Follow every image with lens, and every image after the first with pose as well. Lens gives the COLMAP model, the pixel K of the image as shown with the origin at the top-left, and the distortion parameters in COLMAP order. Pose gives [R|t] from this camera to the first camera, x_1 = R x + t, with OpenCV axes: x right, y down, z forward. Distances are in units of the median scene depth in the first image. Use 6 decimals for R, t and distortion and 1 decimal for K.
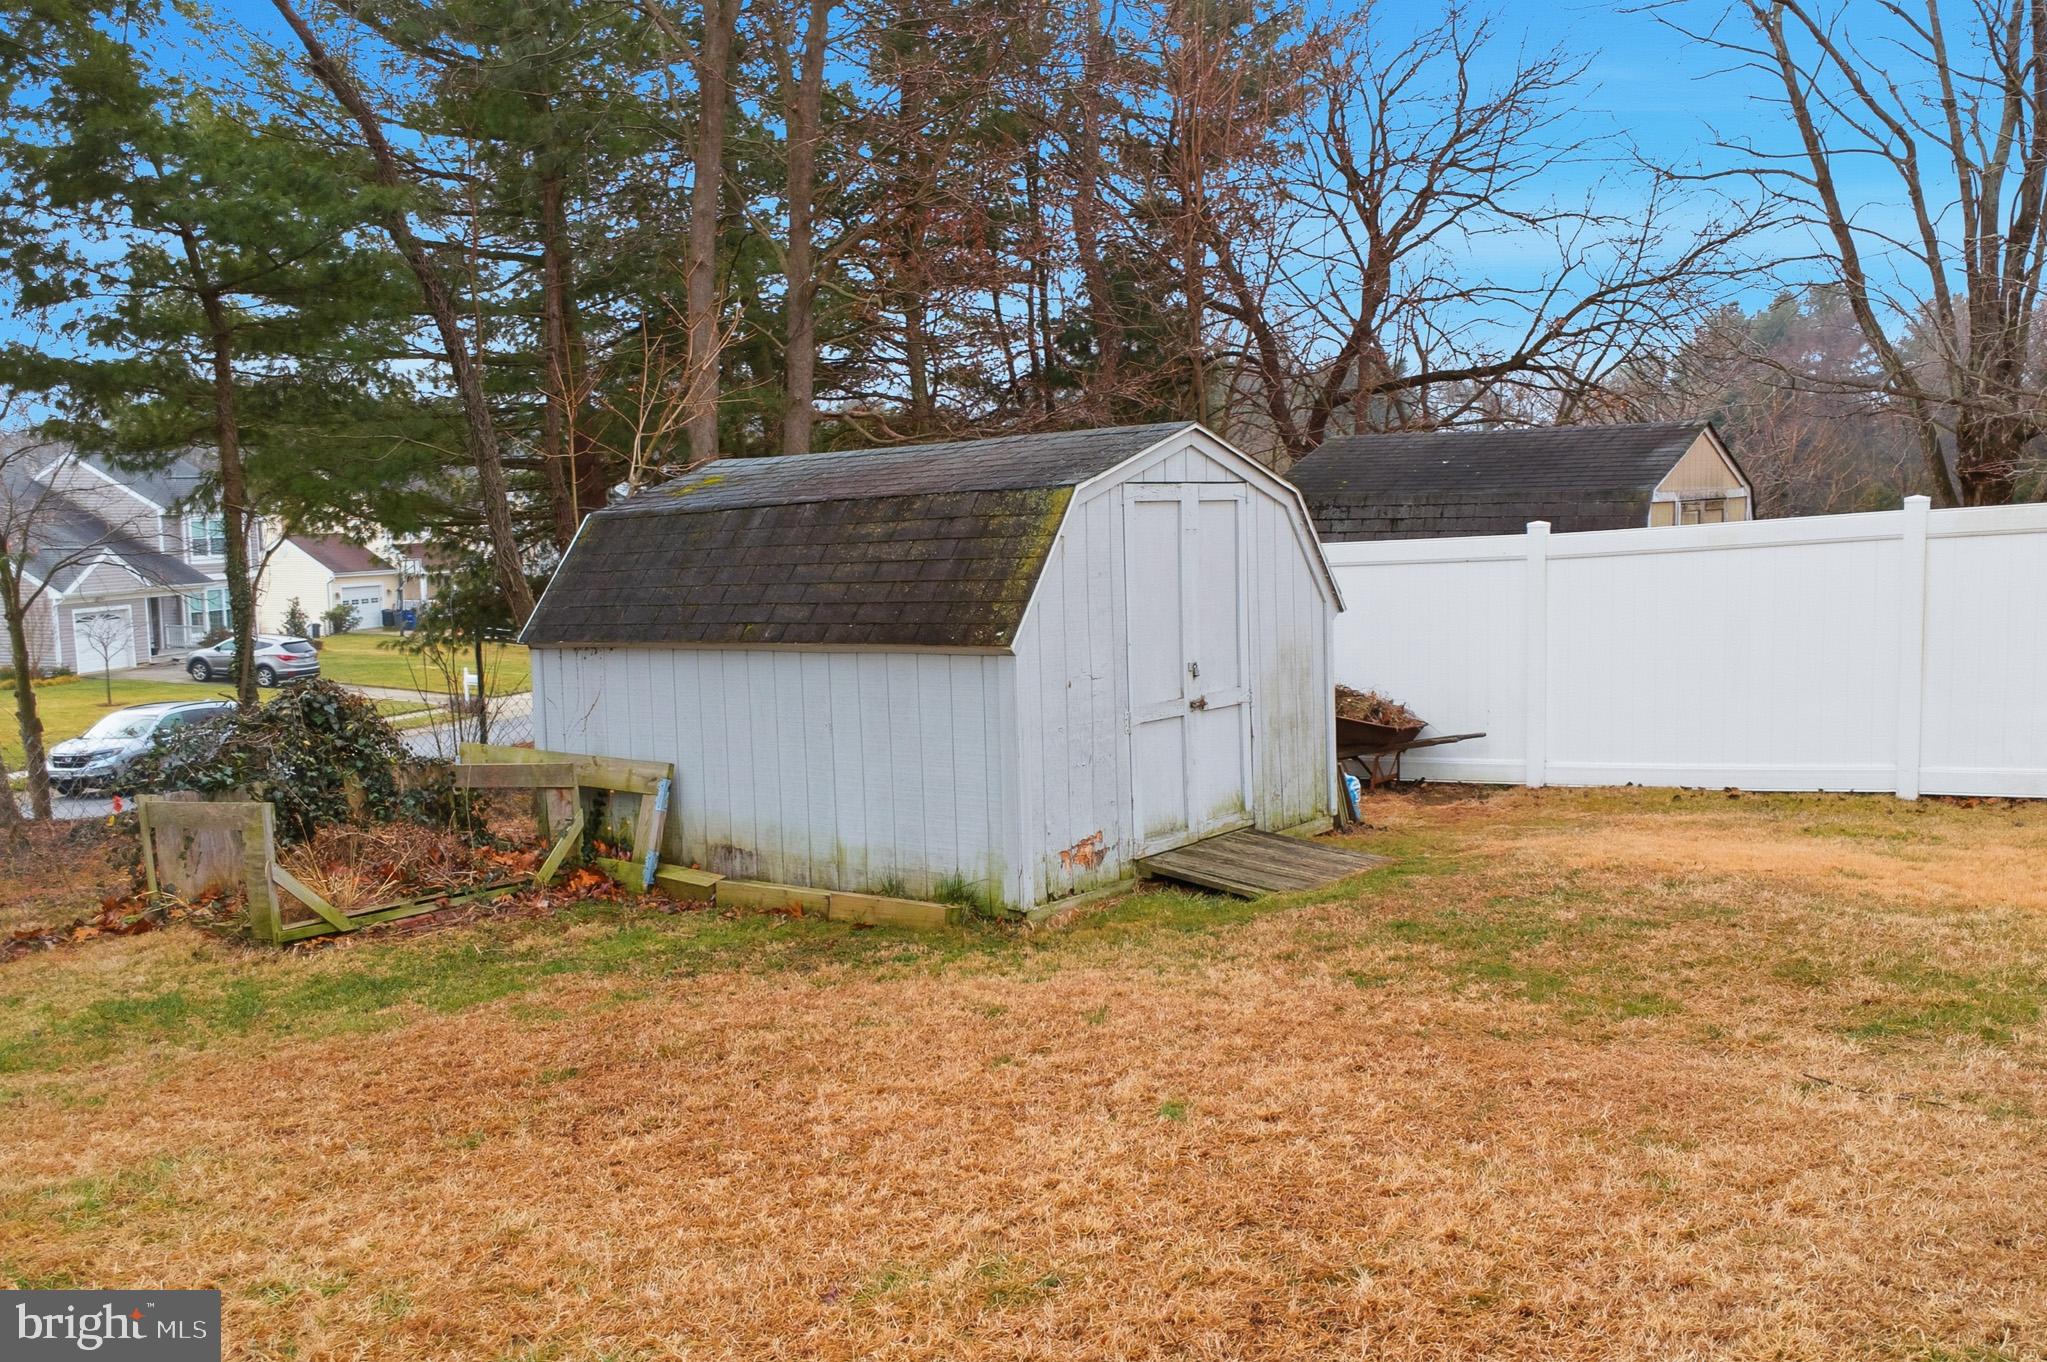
lens RADIAL K [[1749.5, 0, 1017.2], [0, 1749.5, 683.3], [0, 0, 1]] dist [0.018626, 0.003192]
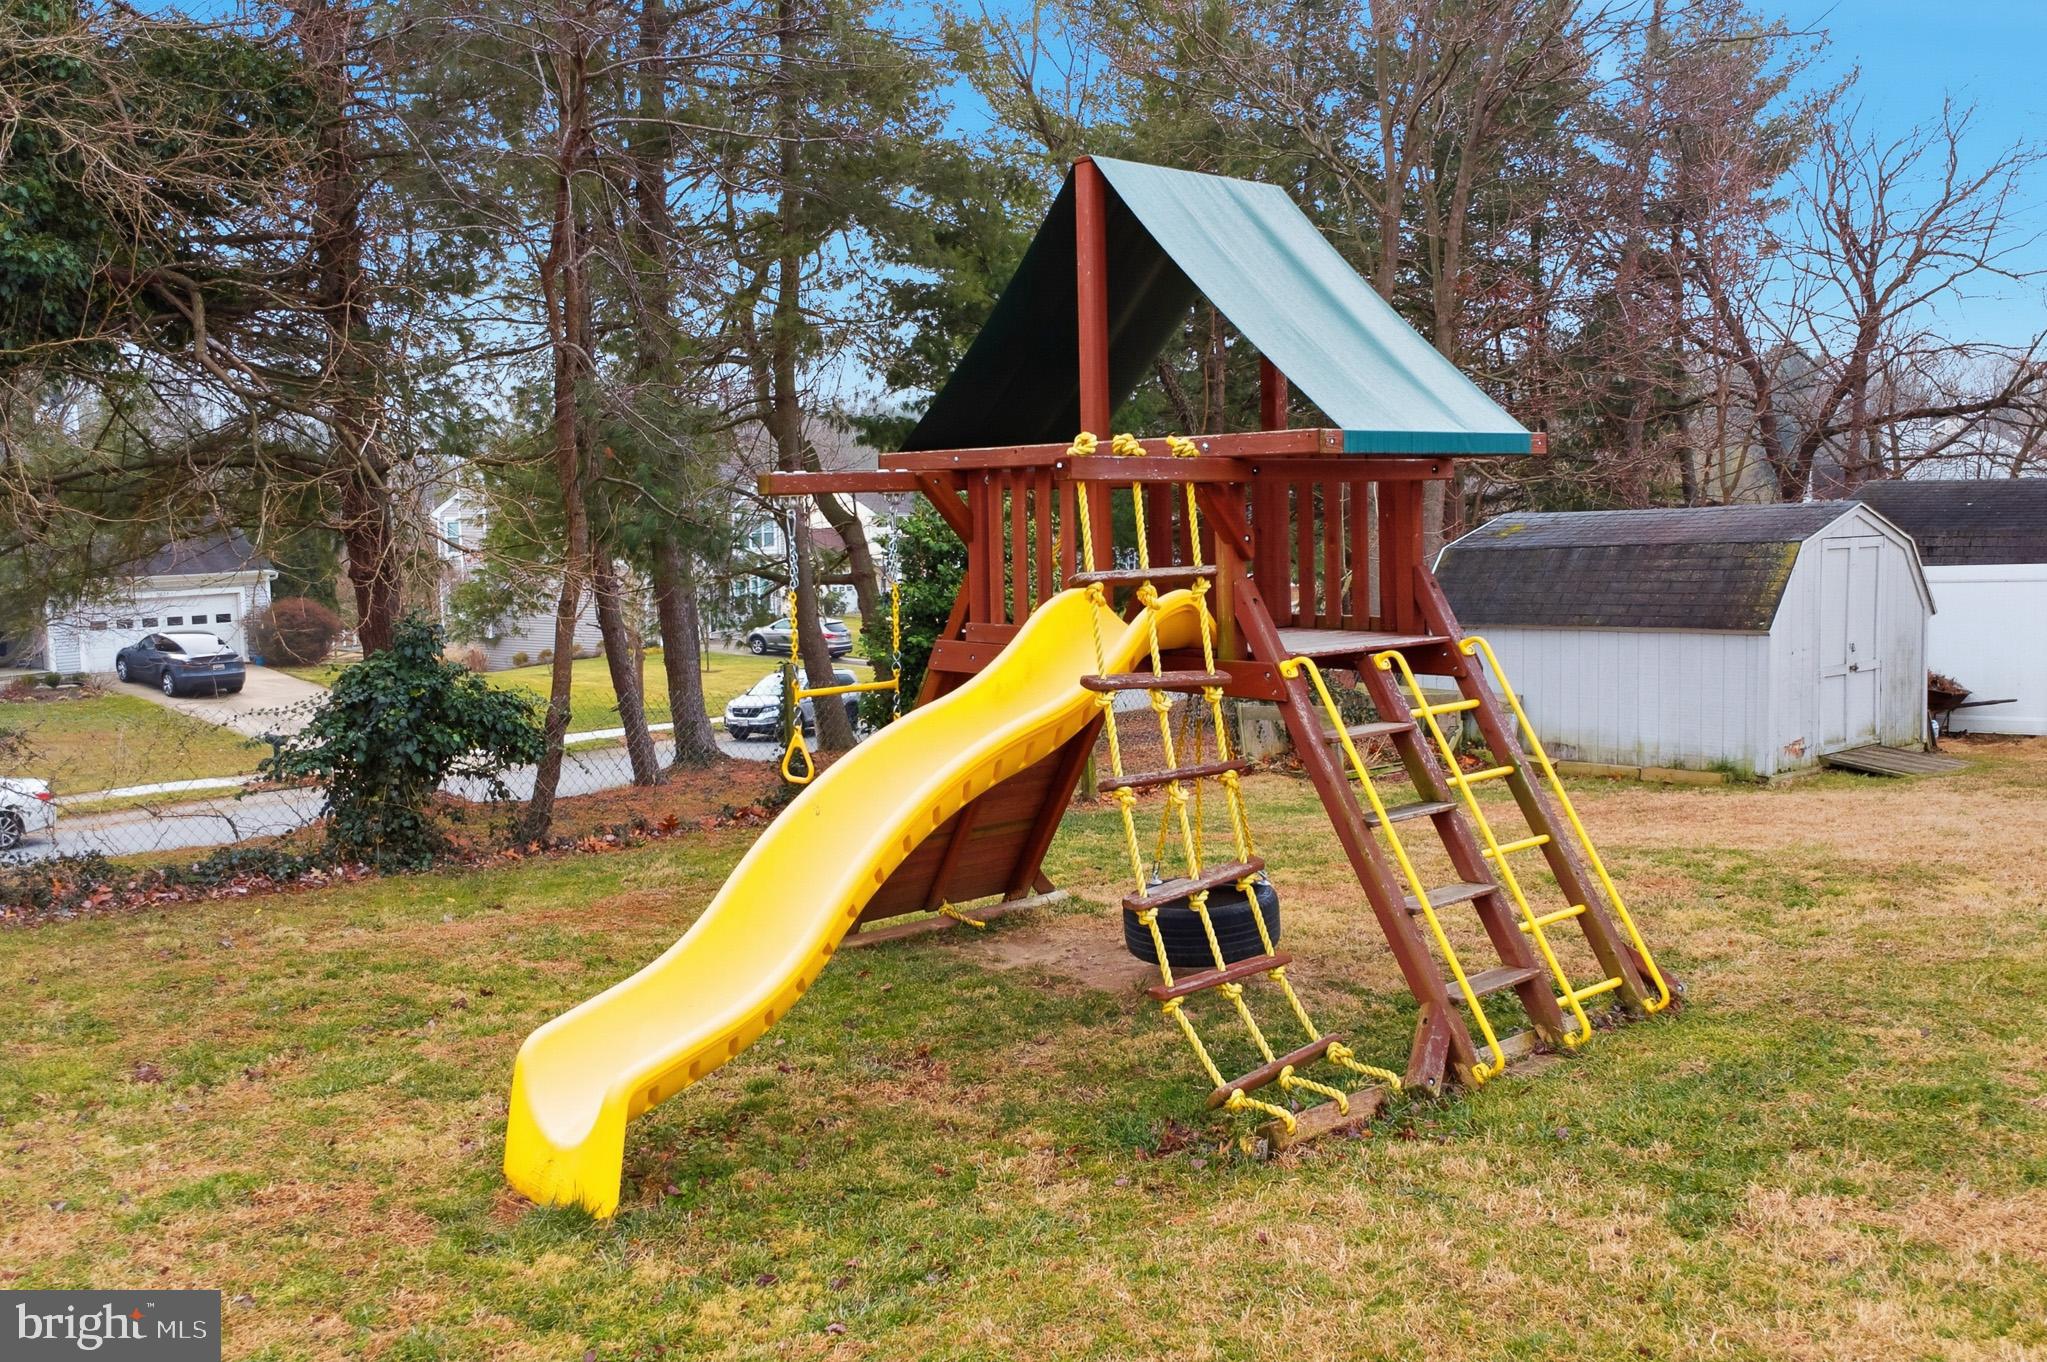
lens RADIAL K [[1749.5, 0, 1031.4], [0, 1749.5, 675.4], [0, 0, 1]] dist [0.018626, 0.003192]
pose [[0.980744, 0.025997, -0.193560, -0.309193], [-0.025993, 0.999659, 0.002562, 0.031645], [0.193561, 0.002519, 0.981085, -0.727490]]
